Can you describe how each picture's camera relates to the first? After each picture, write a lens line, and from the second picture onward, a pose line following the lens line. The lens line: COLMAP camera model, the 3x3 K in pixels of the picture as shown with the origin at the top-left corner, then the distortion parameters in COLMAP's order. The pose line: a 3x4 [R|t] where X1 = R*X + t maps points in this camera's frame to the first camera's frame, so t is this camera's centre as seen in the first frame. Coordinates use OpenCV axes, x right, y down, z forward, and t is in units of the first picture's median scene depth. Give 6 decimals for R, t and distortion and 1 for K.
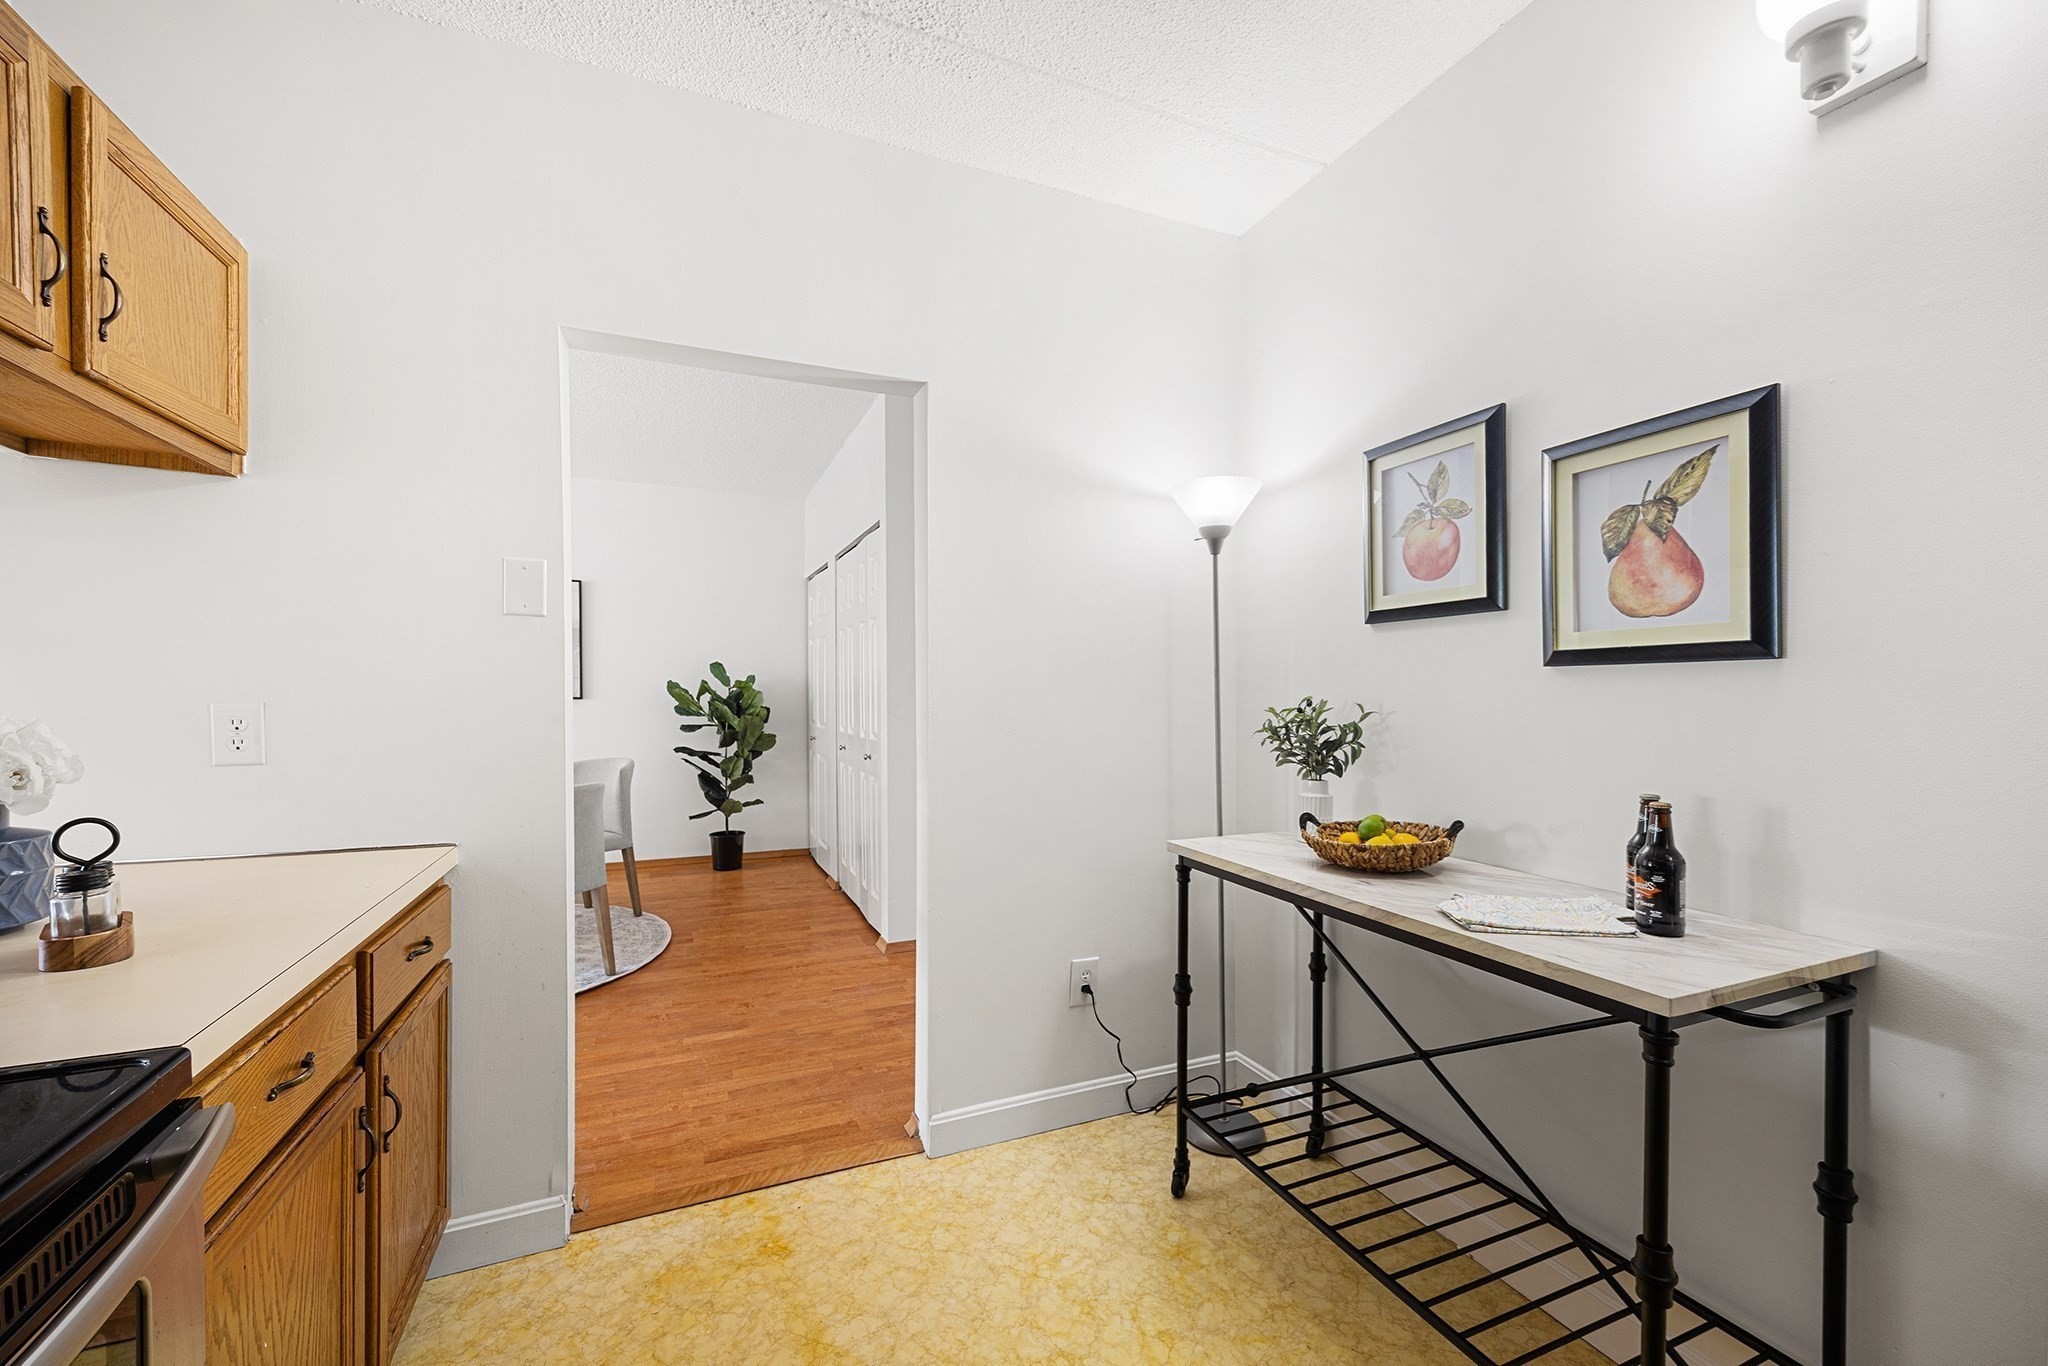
lens RADIAL K [[825.5, 0, 1030.1], [0, 825.5, 702.2], [0, 0, 1]] dist [0.008582, 0.000092]
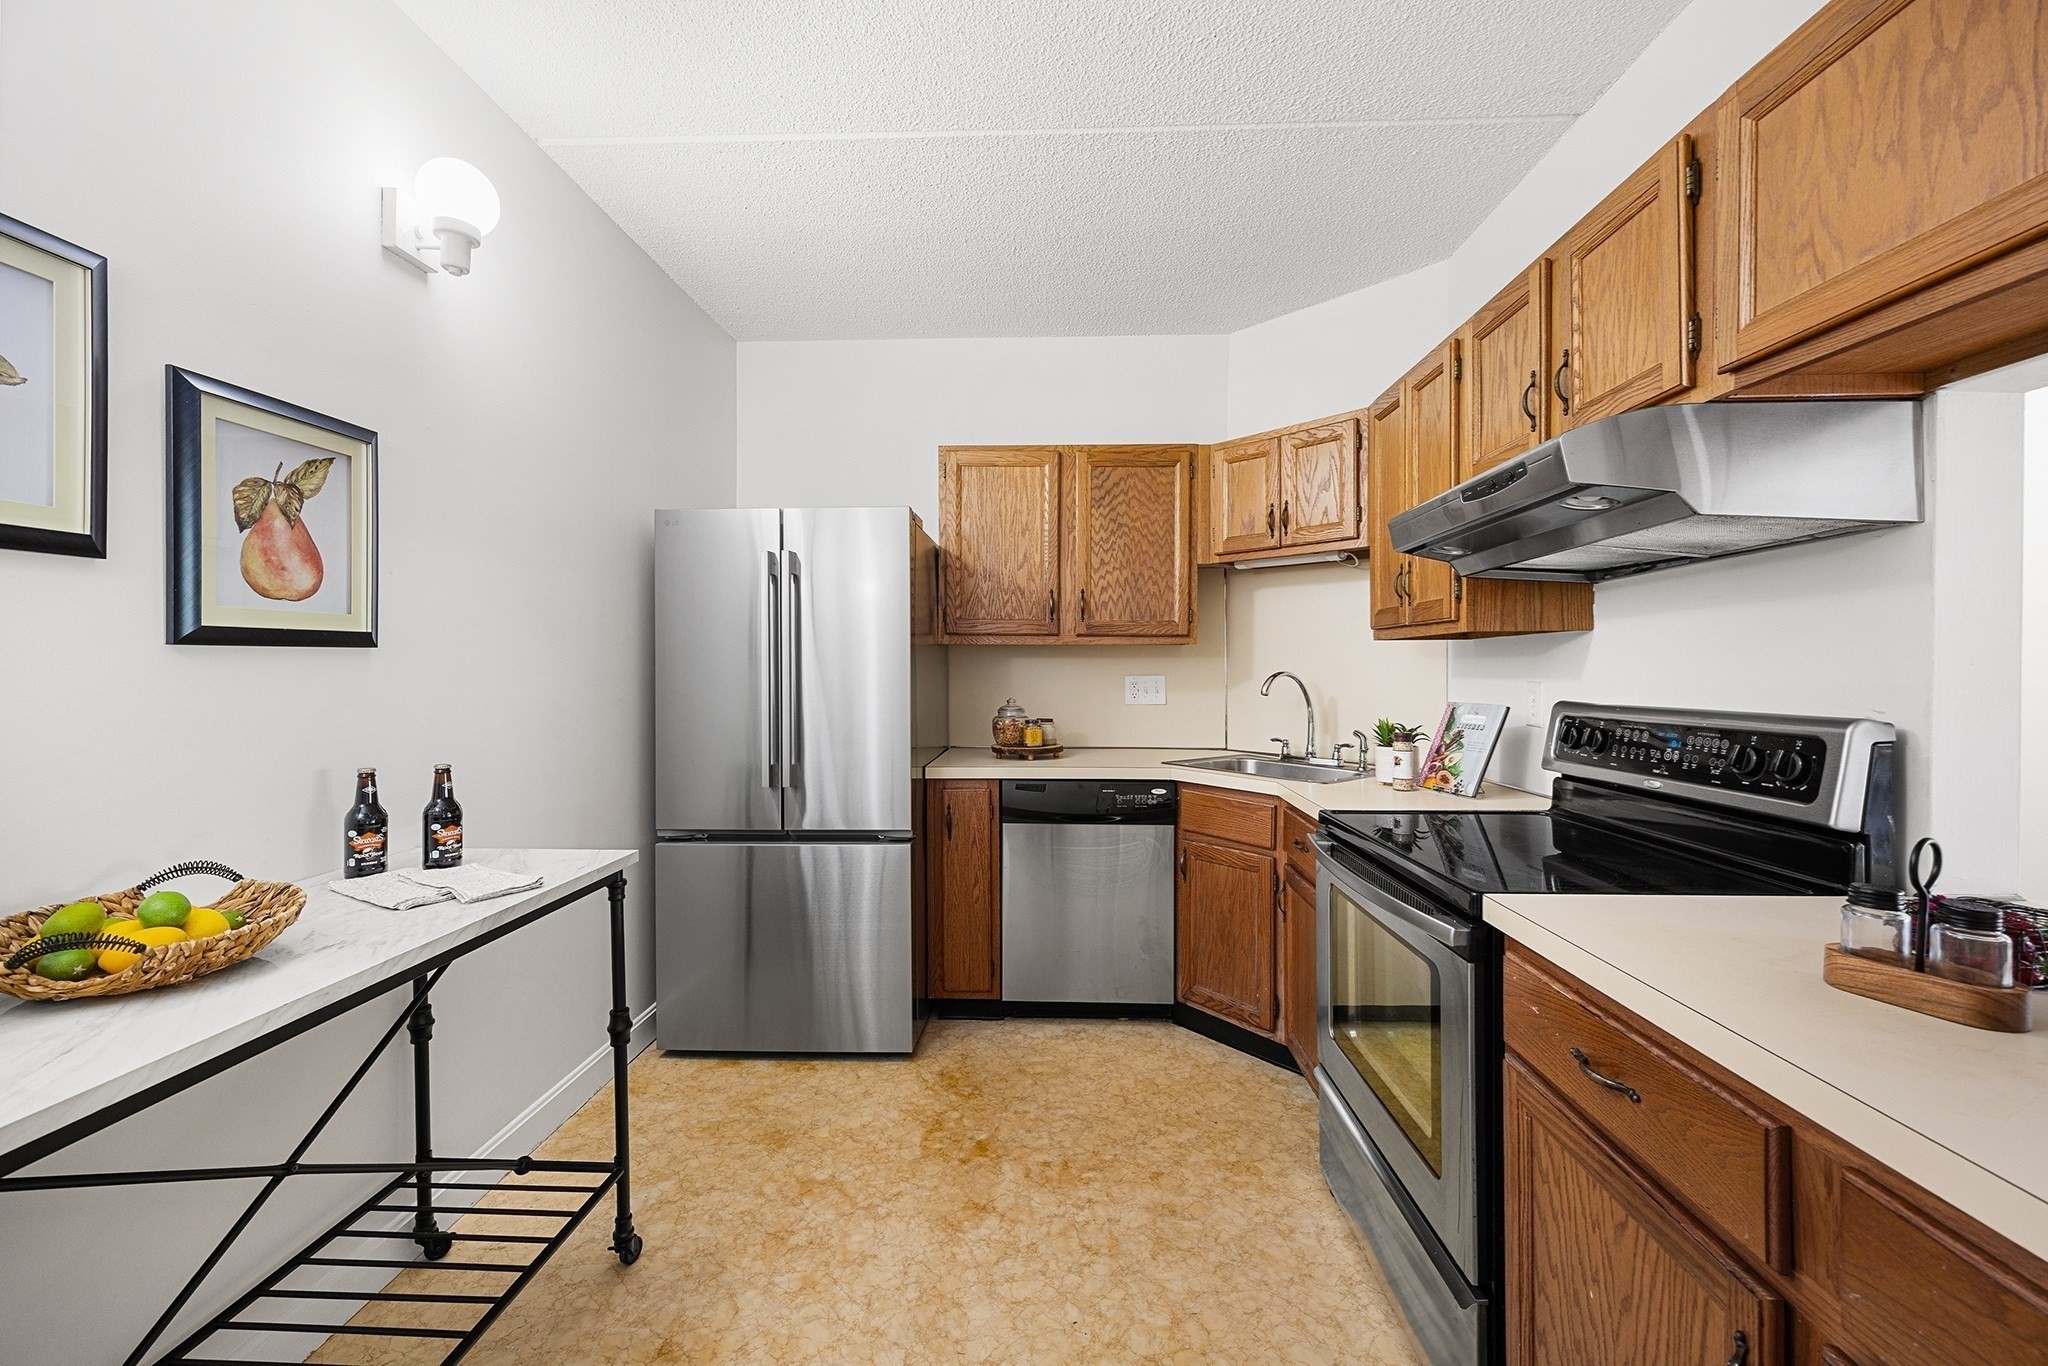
lens RADIAL K [[820.4, 0, 1026.3], [0, 820.4, 671.9], [0, 0, 1]] dist [0.000635, -0.000246]
pose [[-0.901587, -0.002826, 0.432589, -0.436995], [0.006873, 0.999759, 0.020857, -0.028583], [-0.432544, 0.021778, -0.901350, 1.372823]]
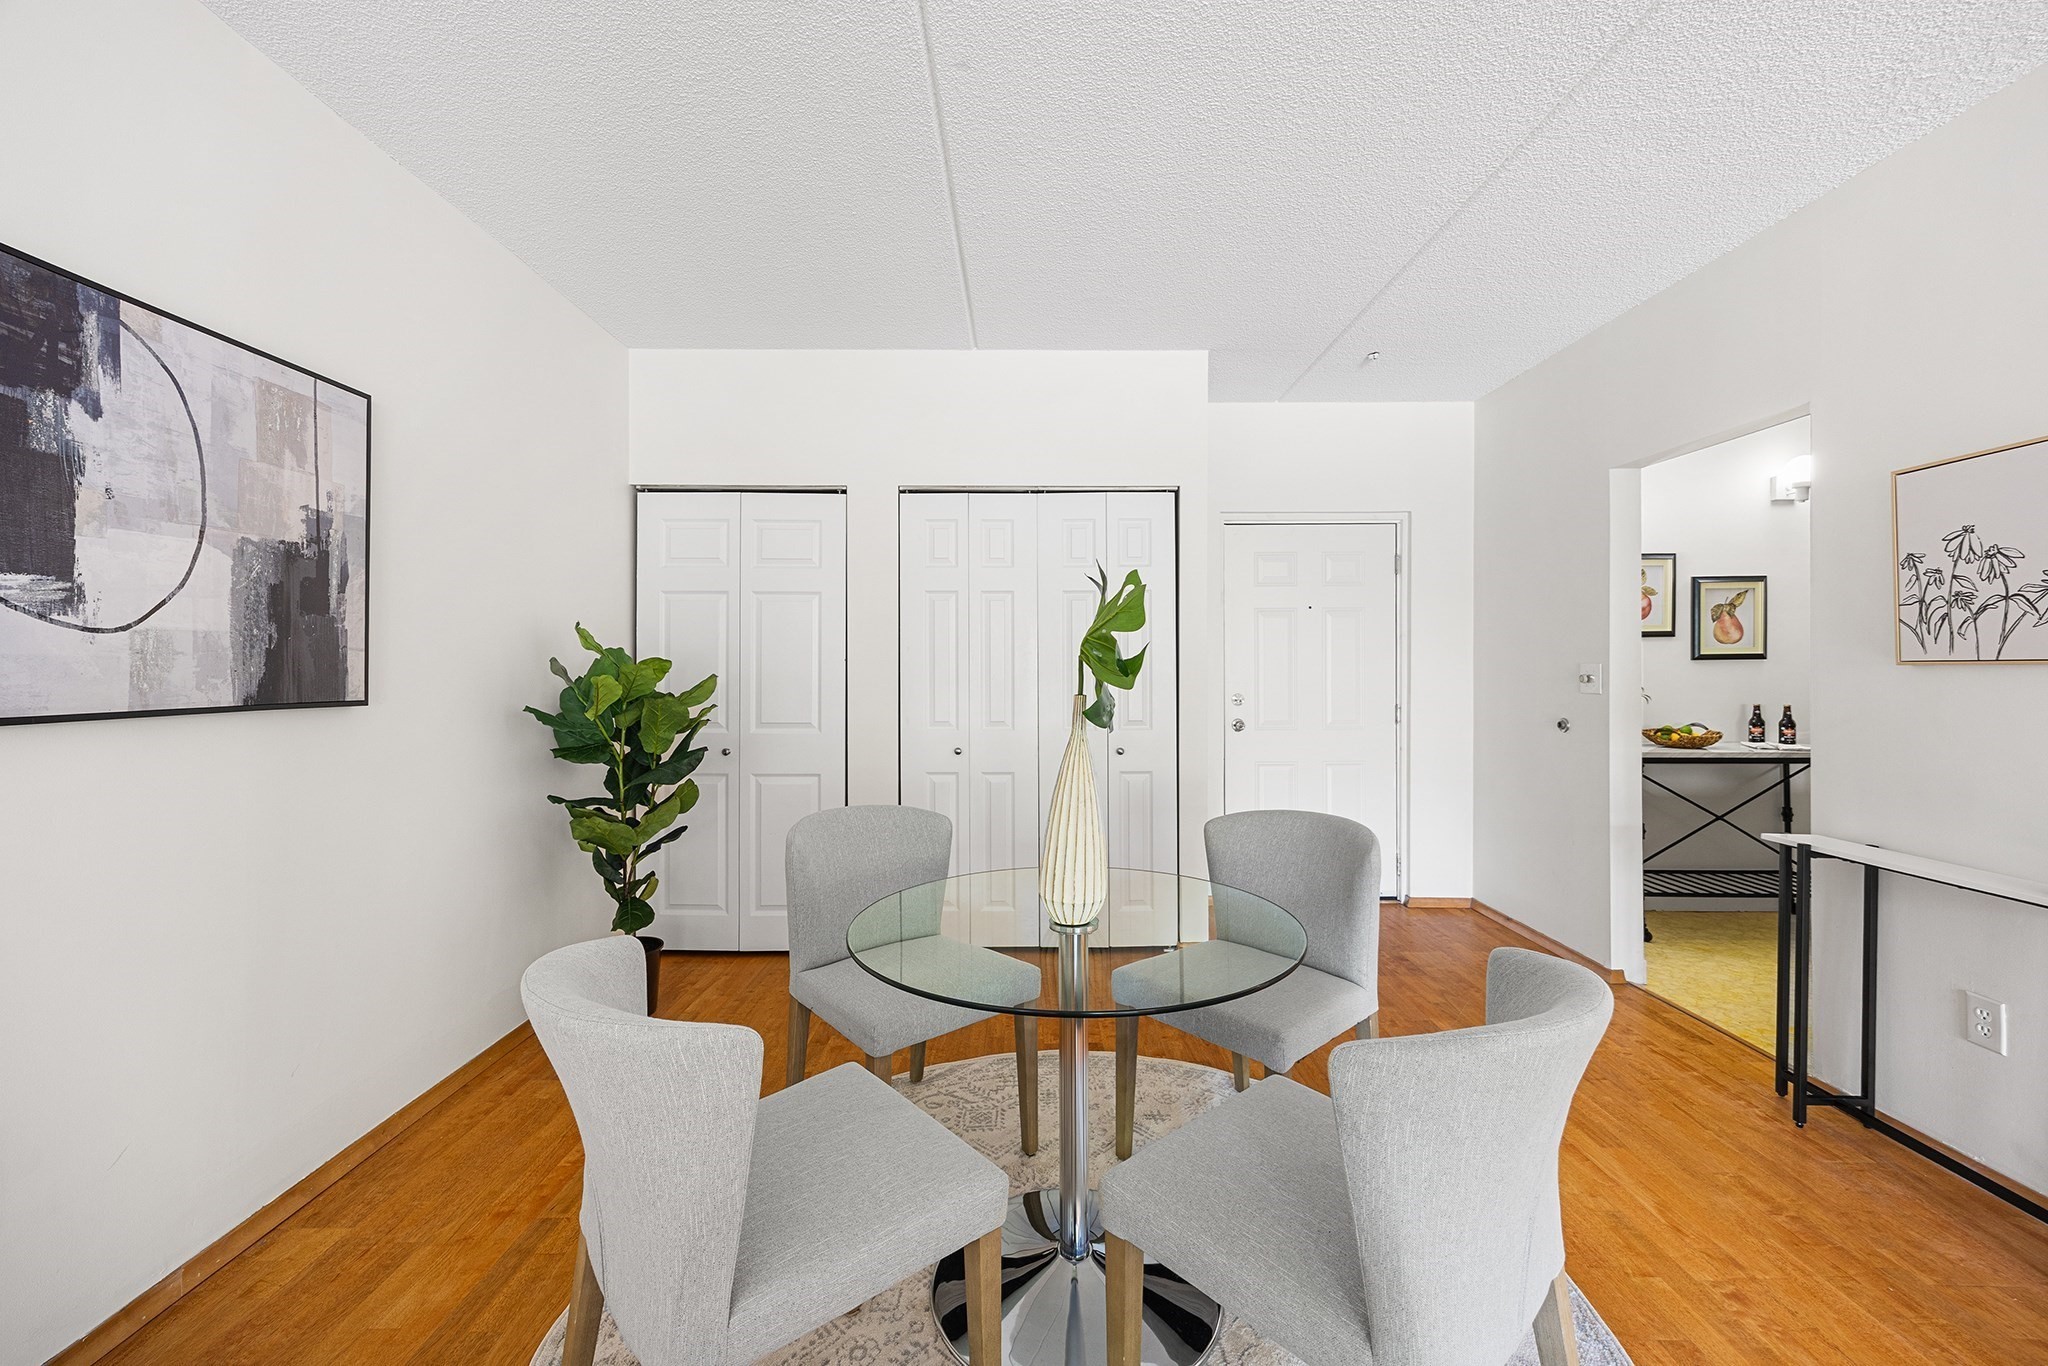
lens RADIAL K [[826.7, 0, 1022.5], [0, 826.7, 666.5], [0, 0, 1]] dist [0.003977, 0.000010]
pose [[0.395628, -0.002451, 0.918408, -2.625719], [0.018121, 0.999823, -0.005138, -0.048966], [-0.918232, 0.018675, 0.395602, 1.932641]]
